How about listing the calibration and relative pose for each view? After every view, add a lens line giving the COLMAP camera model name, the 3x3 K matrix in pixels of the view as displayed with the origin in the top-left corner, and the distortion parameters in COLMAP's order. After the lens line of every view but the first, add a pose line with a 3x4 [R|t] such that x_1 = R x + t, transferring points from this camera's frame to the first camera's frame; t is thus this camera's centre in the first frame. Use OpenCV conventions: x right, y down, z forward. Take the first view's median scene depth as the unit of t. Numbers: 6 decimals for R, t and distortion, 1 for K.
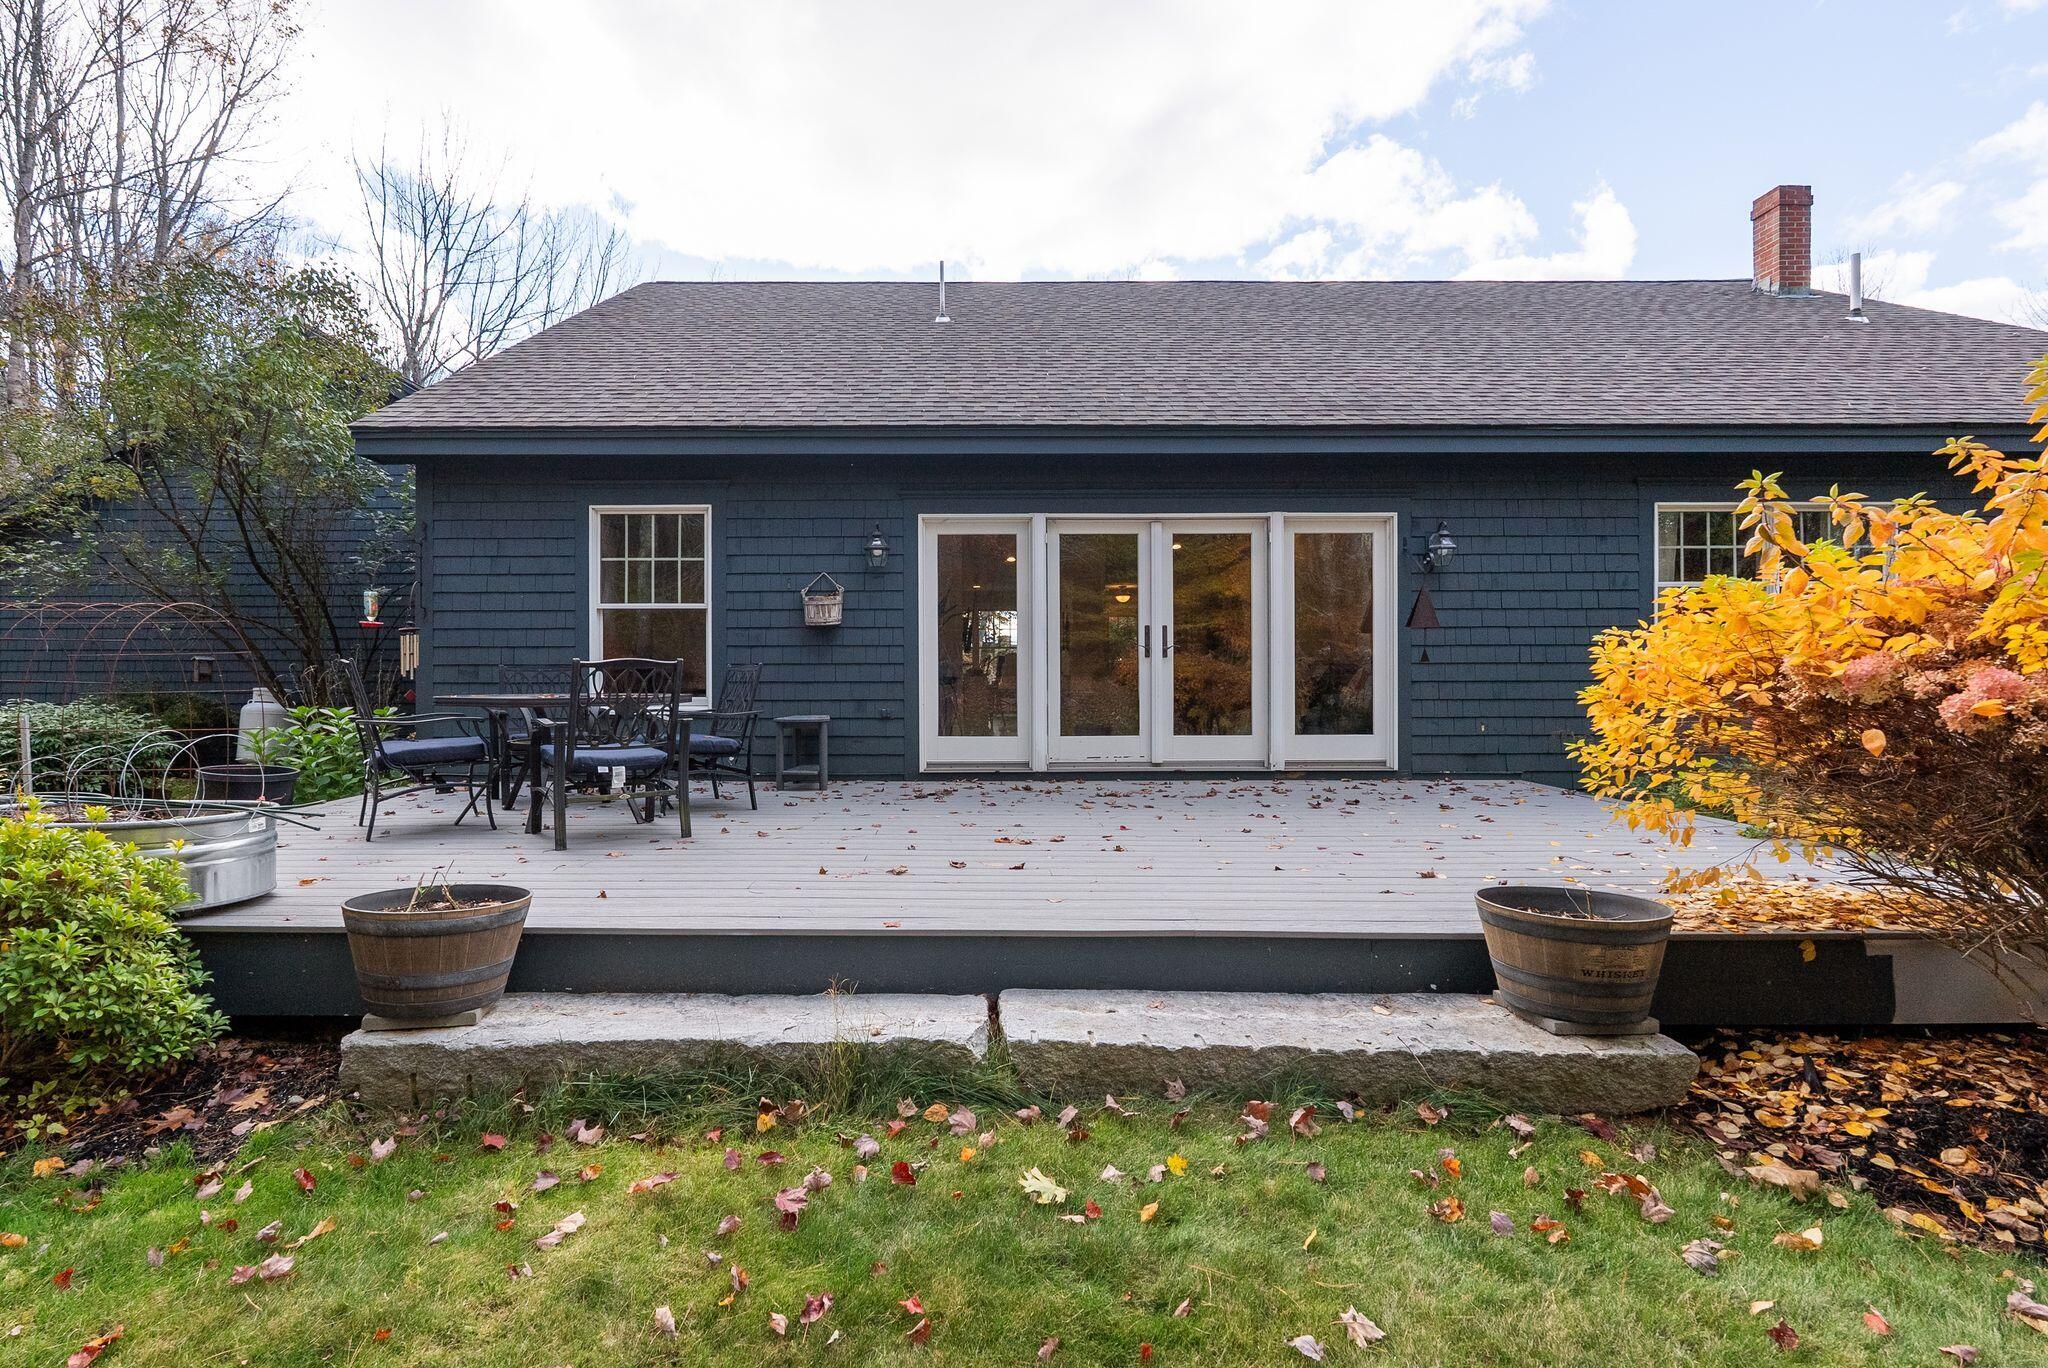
lens RADIAL K [[818.3, 0, 1024.0], [0, 818.3, 684.0], [0, 0, 1]] dist [0.000073, 0.000013]
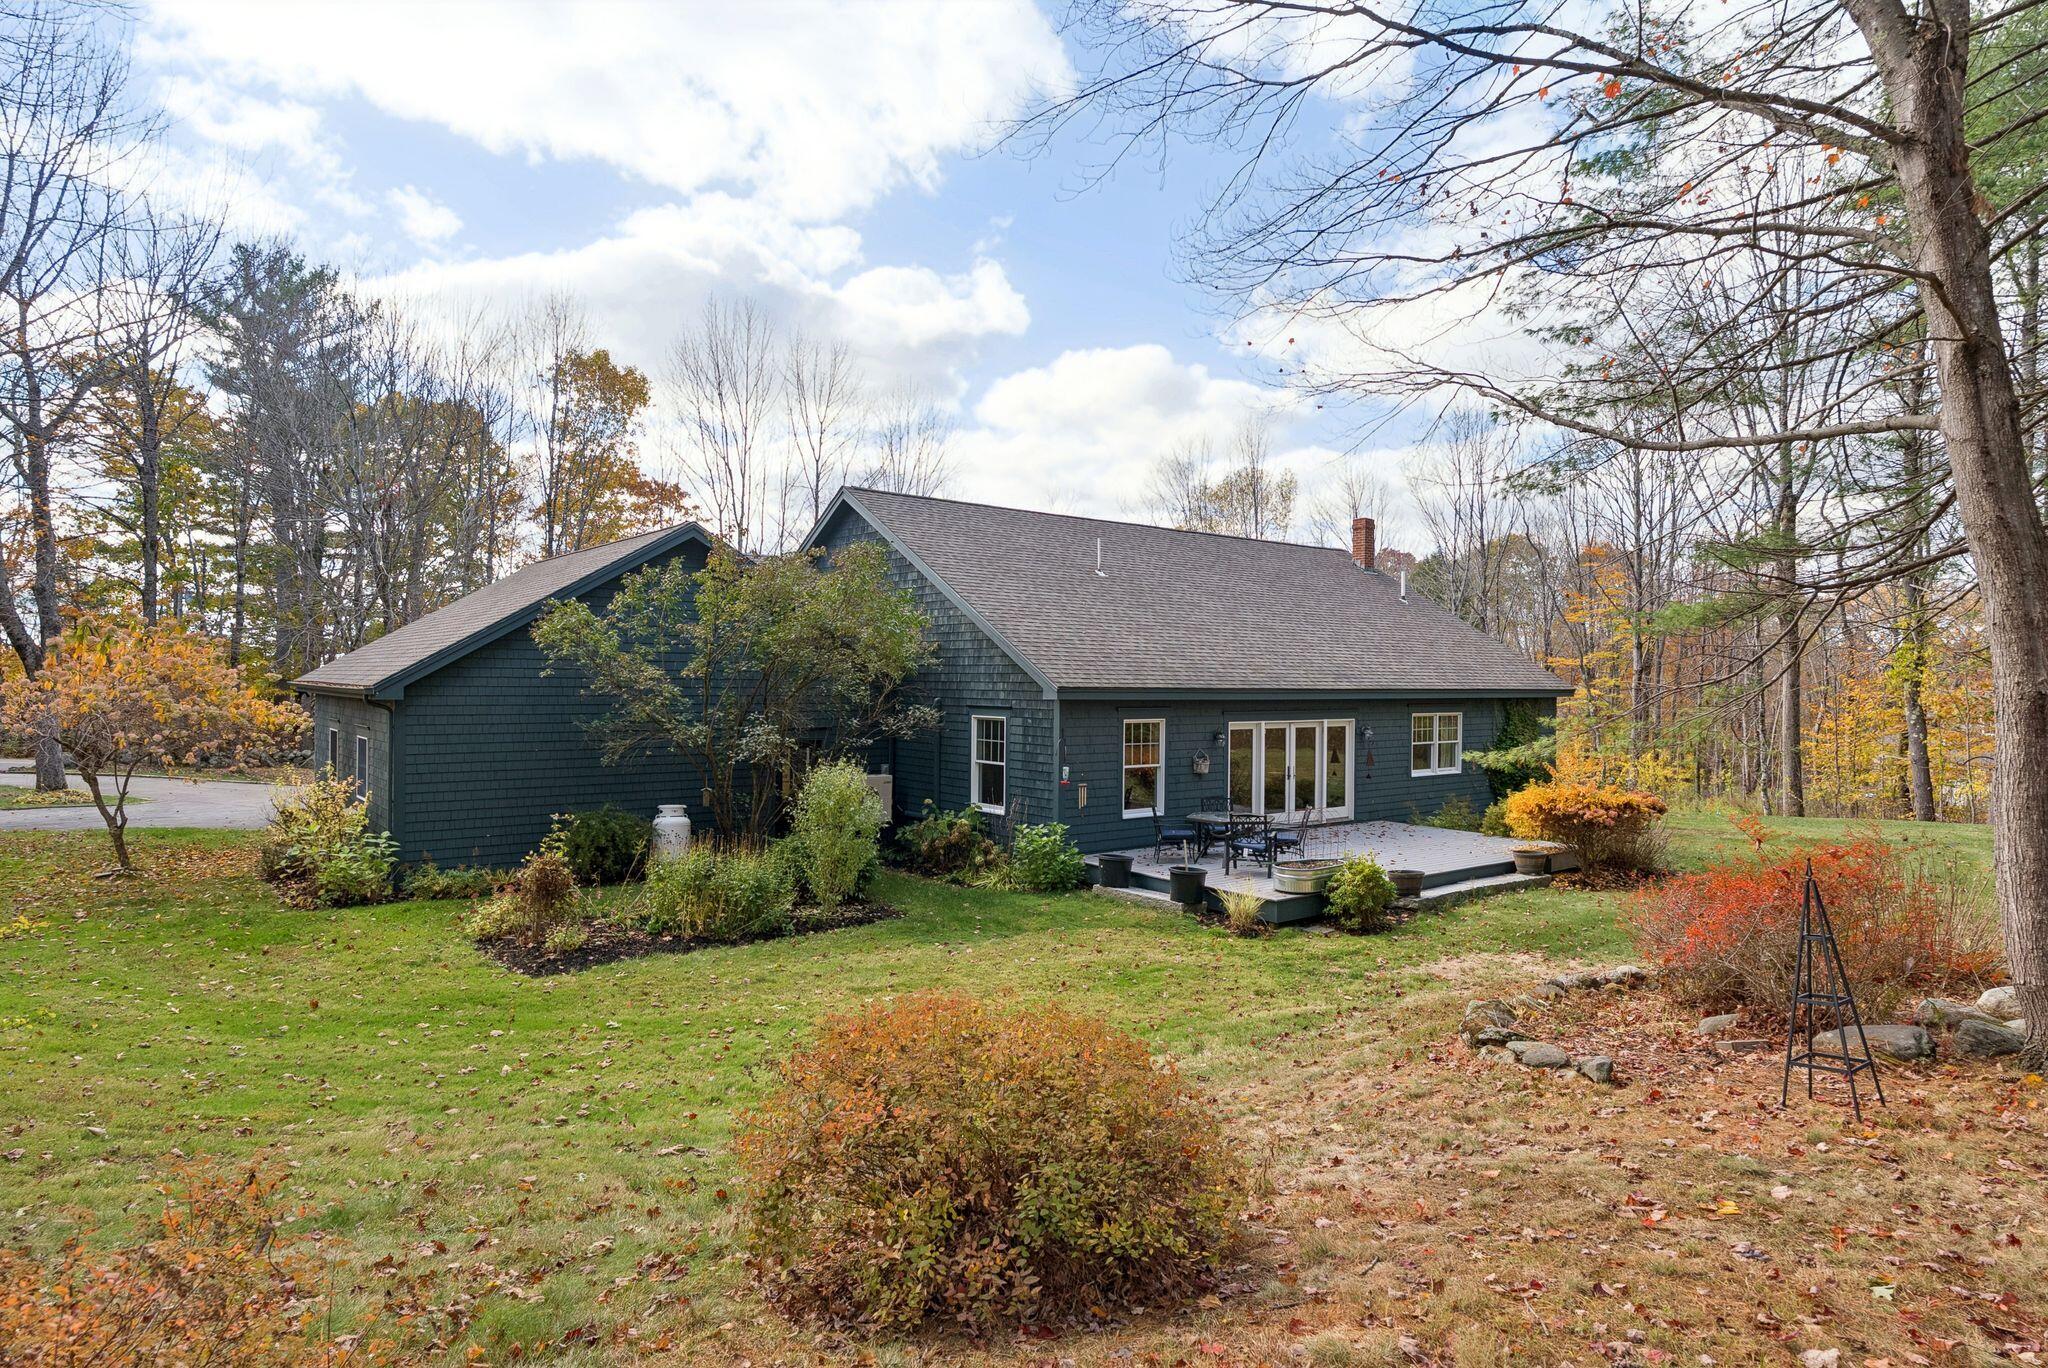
lens RADIAL K [[907.2, 0, 1024.0], [0, 907.2, 684.0], [0, 0, 1]] dist [-0.000424, 0.000023]
pose [[0.841131, 0.019142, 0.540493, -1.983421], [-0.008935, 0.999729, -0.021501, -0.253232], [-0.540758, 0.013256, 0.841074, -0.831341]]
